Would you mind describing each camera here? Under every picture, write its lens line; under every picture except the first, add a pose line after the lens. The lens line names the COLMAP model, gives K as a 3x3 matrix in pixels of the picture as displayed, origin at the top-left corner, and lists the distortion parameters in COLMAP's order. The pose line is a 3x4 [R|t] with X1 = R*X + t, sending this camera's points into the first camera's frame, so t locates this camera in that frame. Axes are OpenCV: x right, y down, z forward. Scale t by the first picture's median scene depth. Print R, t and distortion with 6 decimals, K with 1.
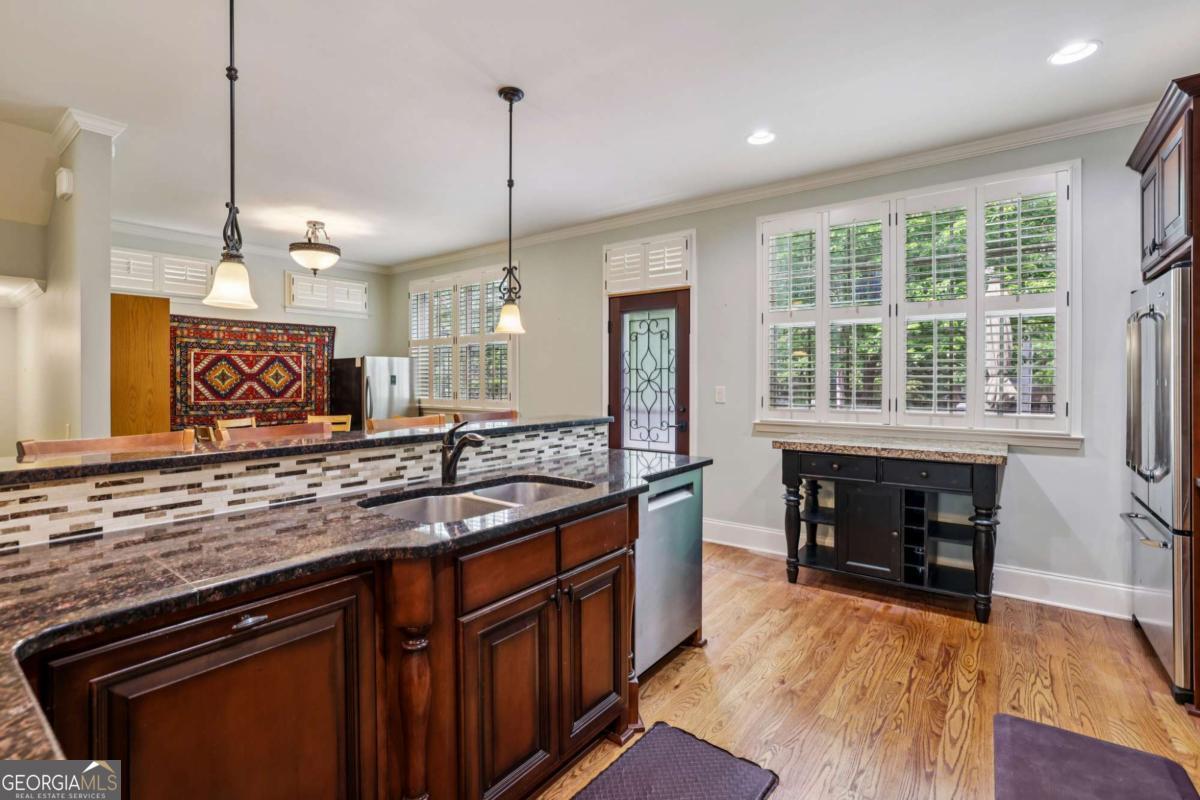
lens RADIAL K [[550.5, 0, 601.6], [0, 550.5, 379.9], [0, 0, 1]] dist [-0.016878, 0.000440]
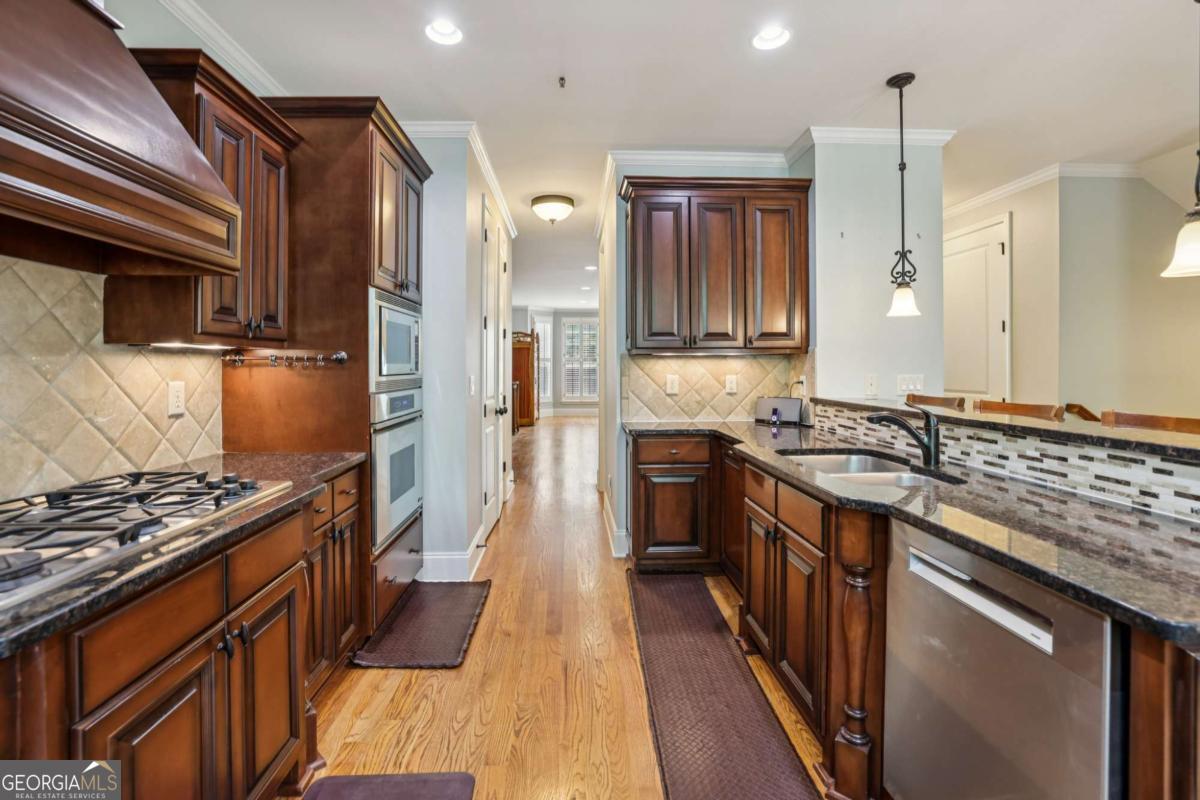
lens RADIAL K [[523.7, 0, 583.9], [0, 523.7, 363.5], [0, 0, 1]] dist [-0.041915, 0.011549]
pose [[-0.775090, 0.002577, -0.631845, 0.319106], [0.004964, 0.999986, -0.002011, -0.000588], [0.631831, -0.004696, -0.775092, 0.513914]]
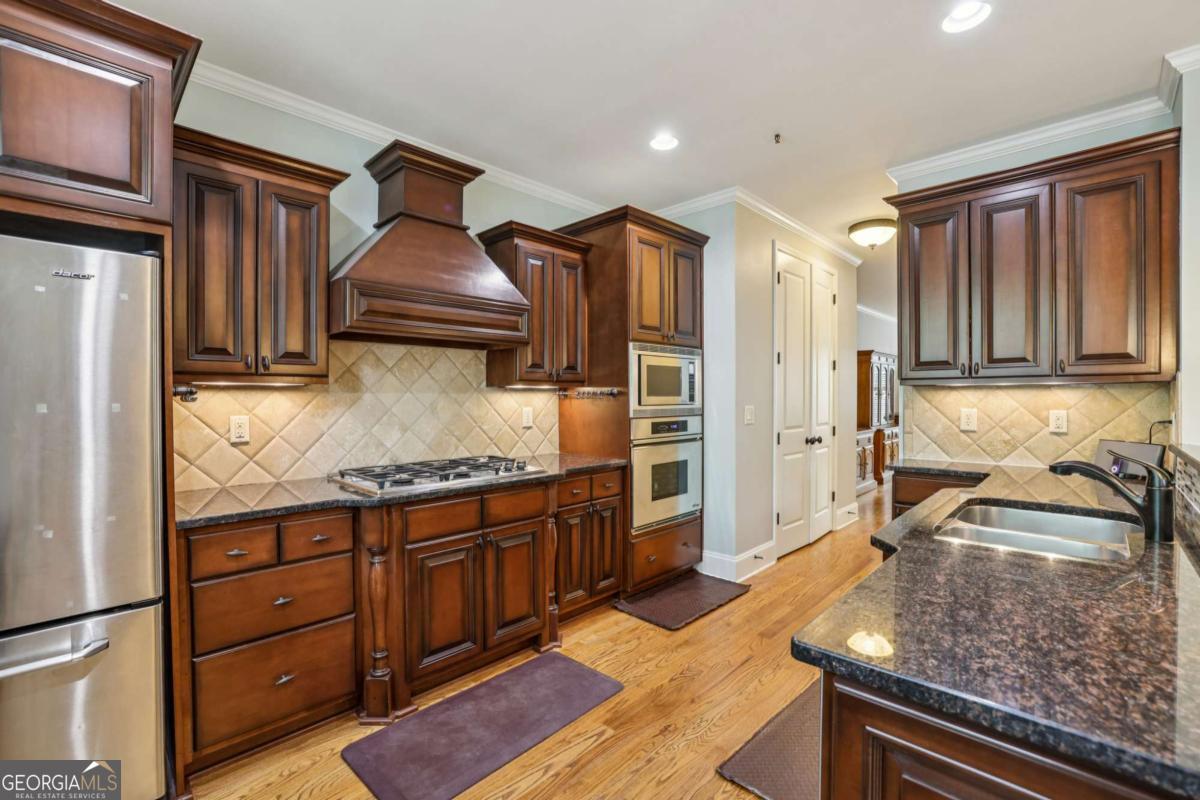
lens RADIAL K [[523.7, 0, 610.7], [0, 523.7, 399.2], [0, 0, 1]] dist [-0.041915, 0.011549]
pose [[-0.994190, 0.006778, 0.107422, 0.137431], [0.007507, 0.999951, 0.006389, -0.003416], [-0.107374, 0.007158, -0.994193, 0.675380]]
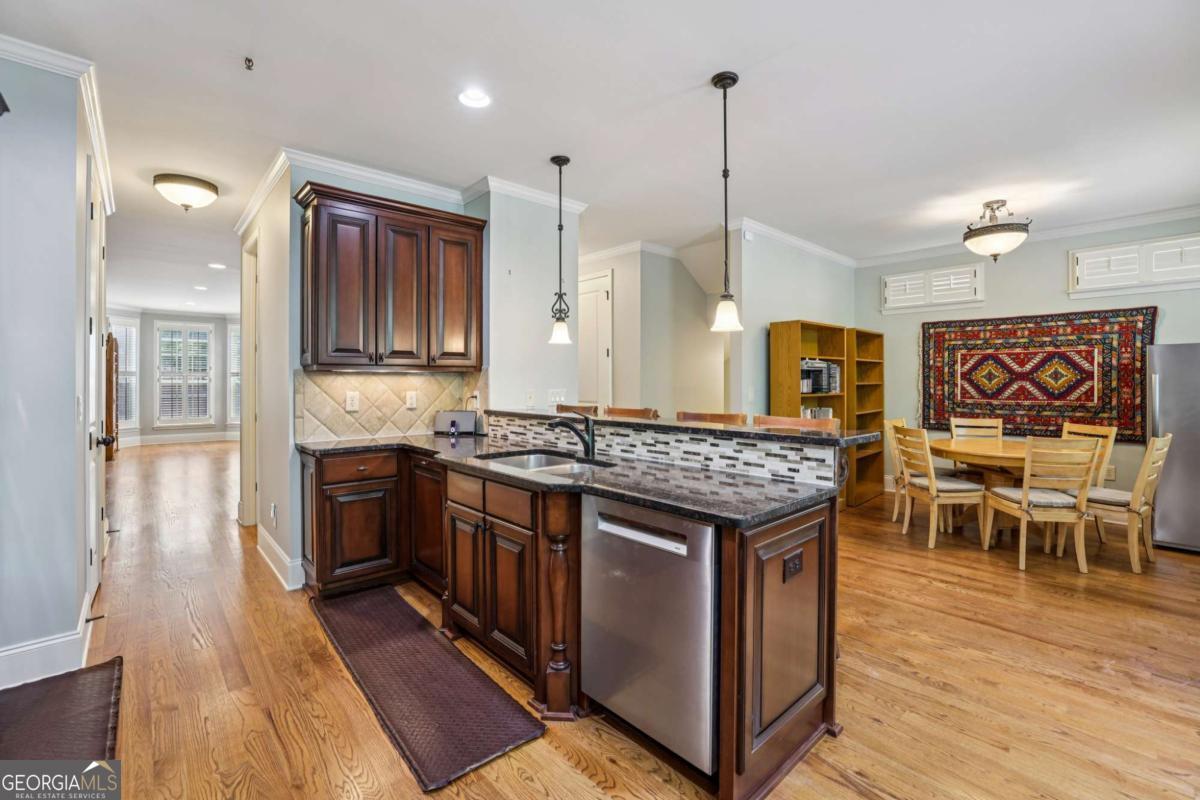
lens RADIAL K [[523.7, 0, 583.8], [0, 523.7, 376.2], [0, 0, 1]] dist [-0.041915, 0.011549]
pose [[-0.194311, -0.004045, -0.980932, 0.395533], [0.001507, 0.999989, -0.004422, -0.002867], [0.980939, -0.002338, -0.194303, 0.478973]]
